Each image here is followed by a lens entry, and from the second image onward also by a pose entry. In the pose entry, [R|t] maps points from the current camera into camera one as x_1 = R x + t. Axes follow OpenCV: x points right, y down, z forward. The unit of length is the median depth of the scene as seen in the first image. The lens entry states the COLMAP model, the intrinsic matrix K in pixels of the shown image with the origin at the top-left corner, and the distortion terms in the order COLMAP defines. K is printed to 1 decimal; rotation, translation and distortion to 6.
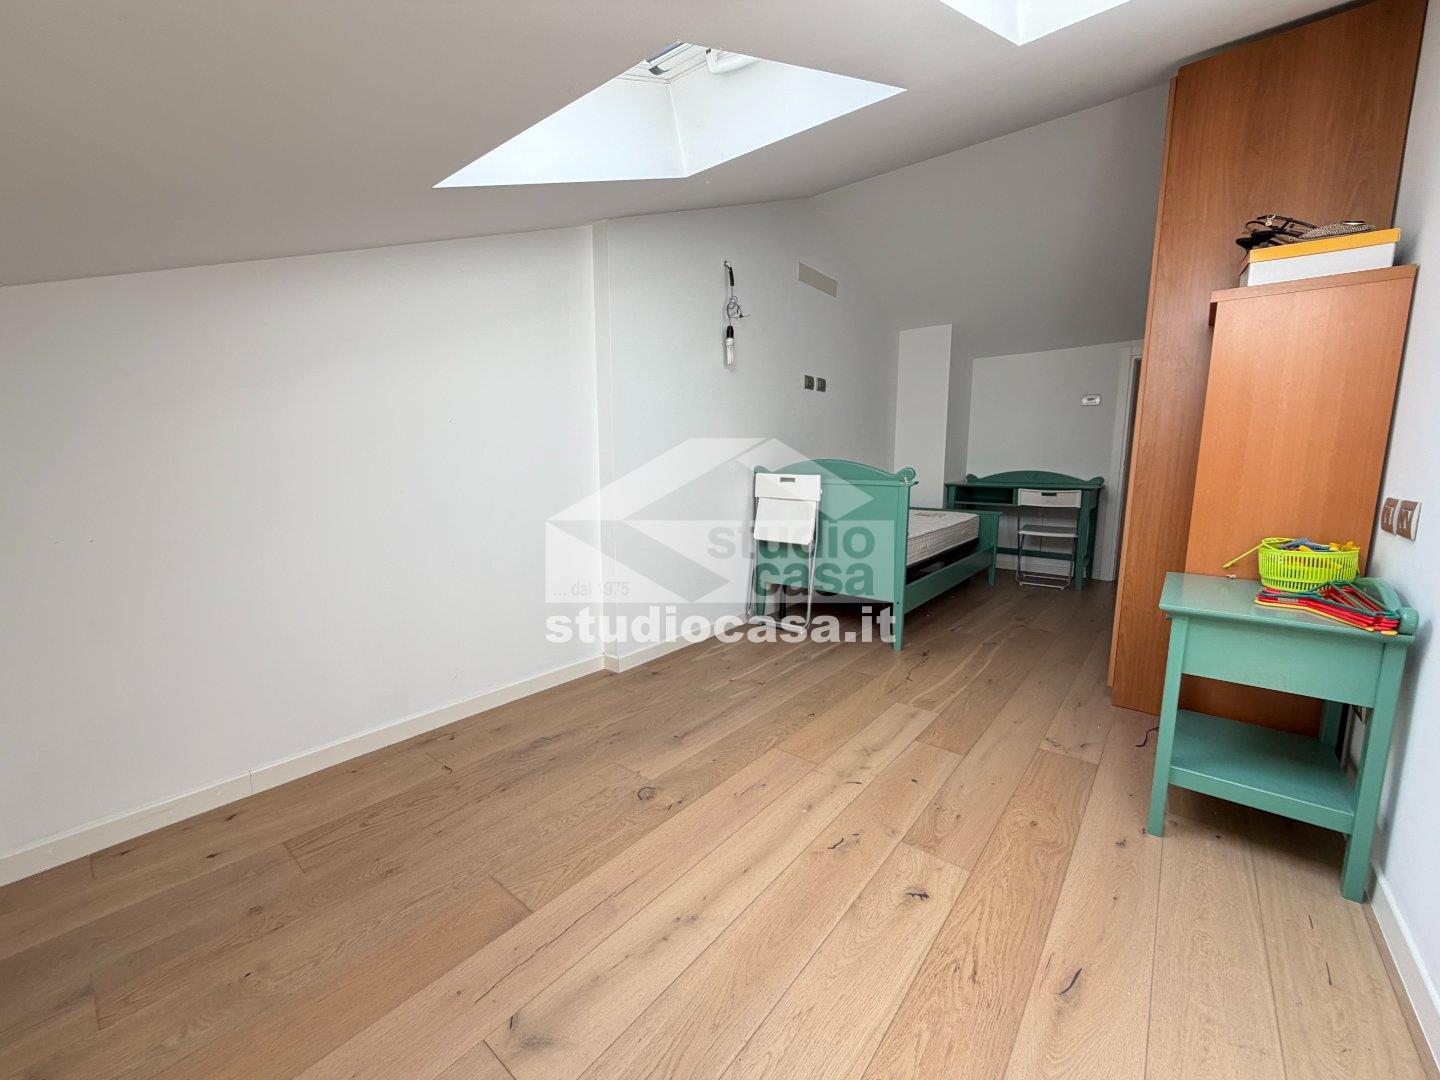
lens RADIAL K [[576.6, 0, 707.8], [0, 576.6, 540.2], [0, 0, 1]] dist [-0.000735, -0.000026]
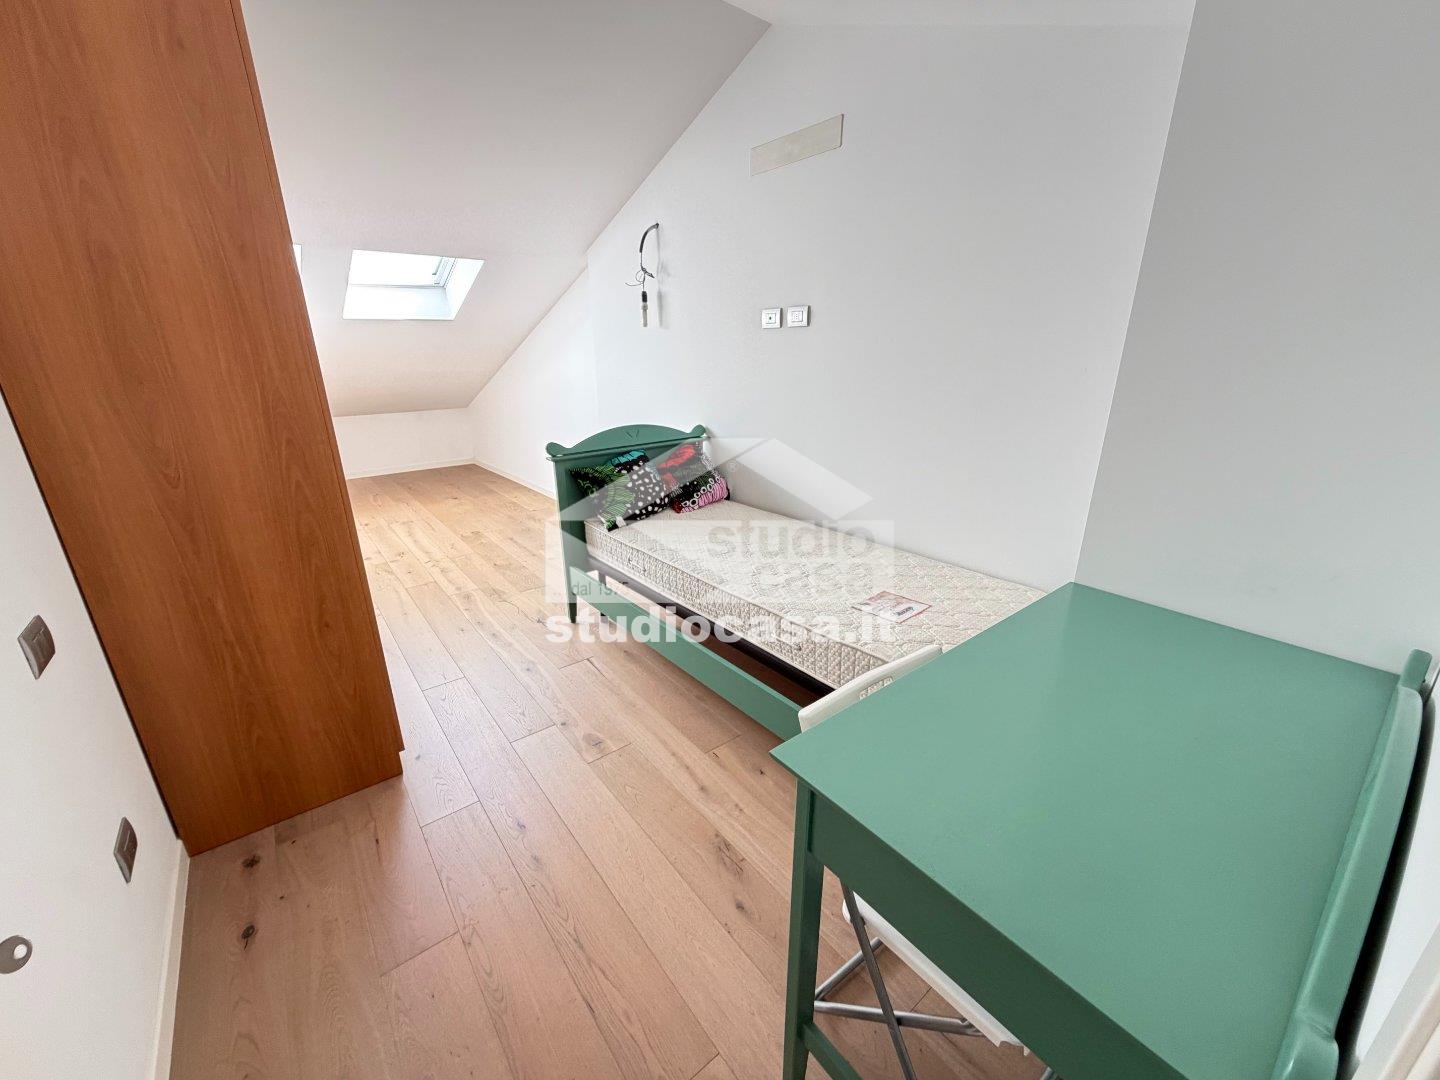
lens RADIAL K [[576.6, 0, 715.9], [0, 576.6, 545.0], [0, 0, 1]] dist [-0.000735, -0.000026]
pose [[-0.210518, 0.326271, -0.921537, 1.872356], [-0.130838, 0.924777, 0.357307, -0.526057], [0.968795, 0.195792, -0.151994, 2.201628]]
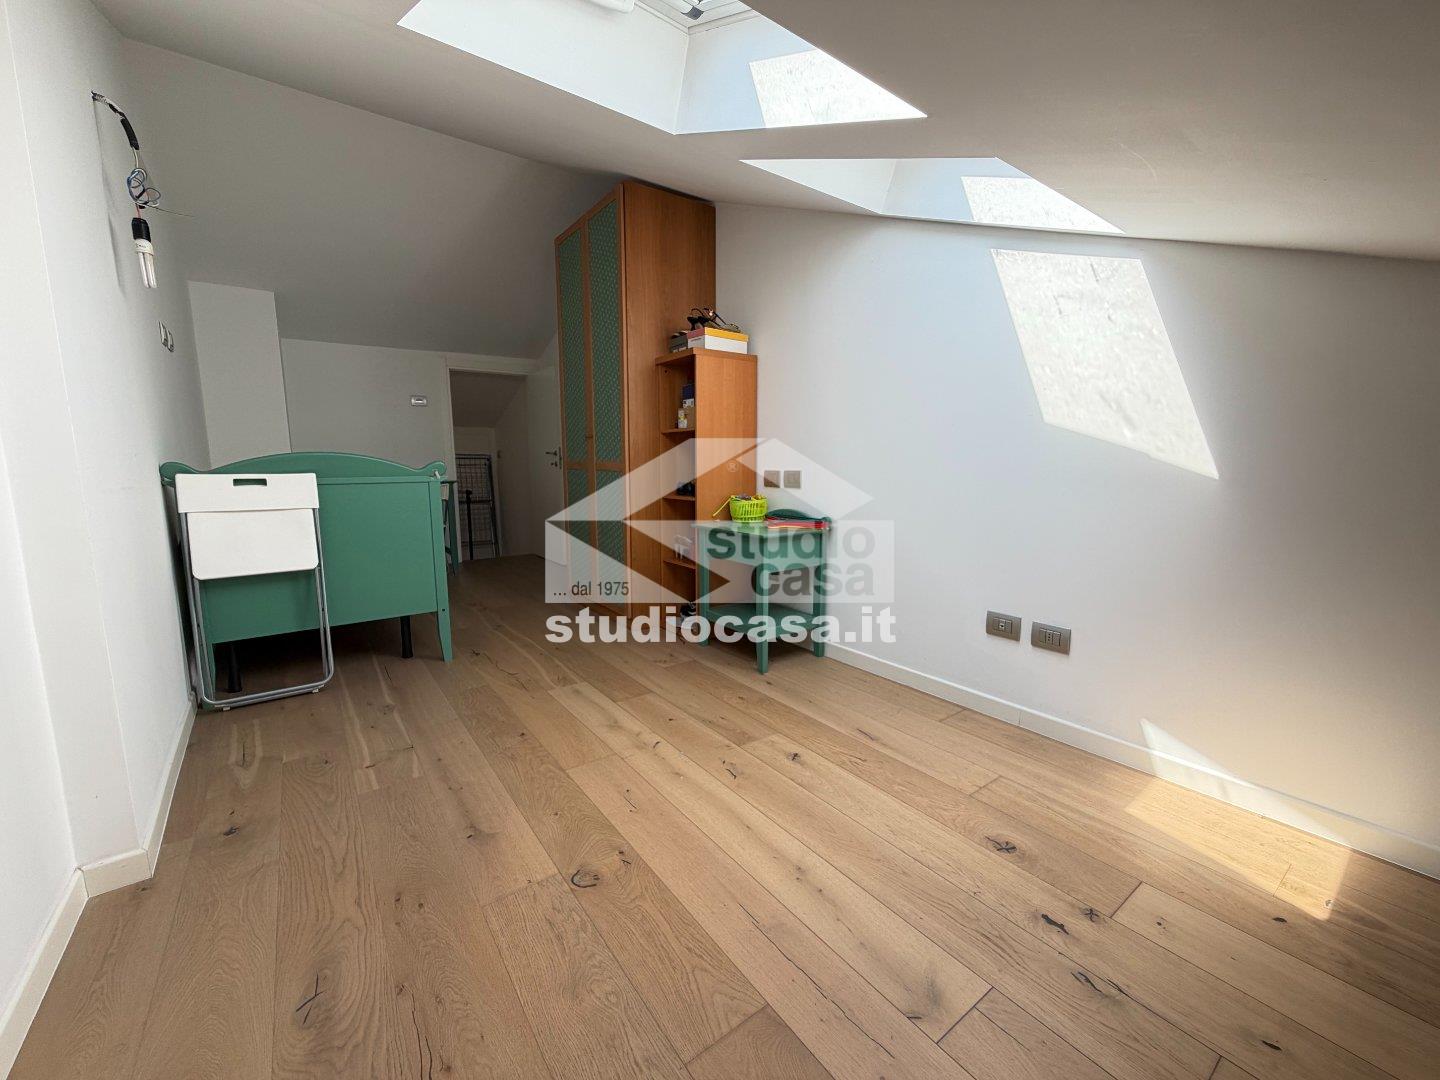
lens RADIAL K [[576.6, 0, 716.8], [0, 576.6, 540.7], [0, 0, 1]] dist [-0.000735, -0.000026]
pose [[0.244902, -0.138912, 0.959545, -0.659059], [0.138560, 0.984539, 0.107166, -0.056962], [-0.959596, 0.106709, 0.260363, 0.519280]]
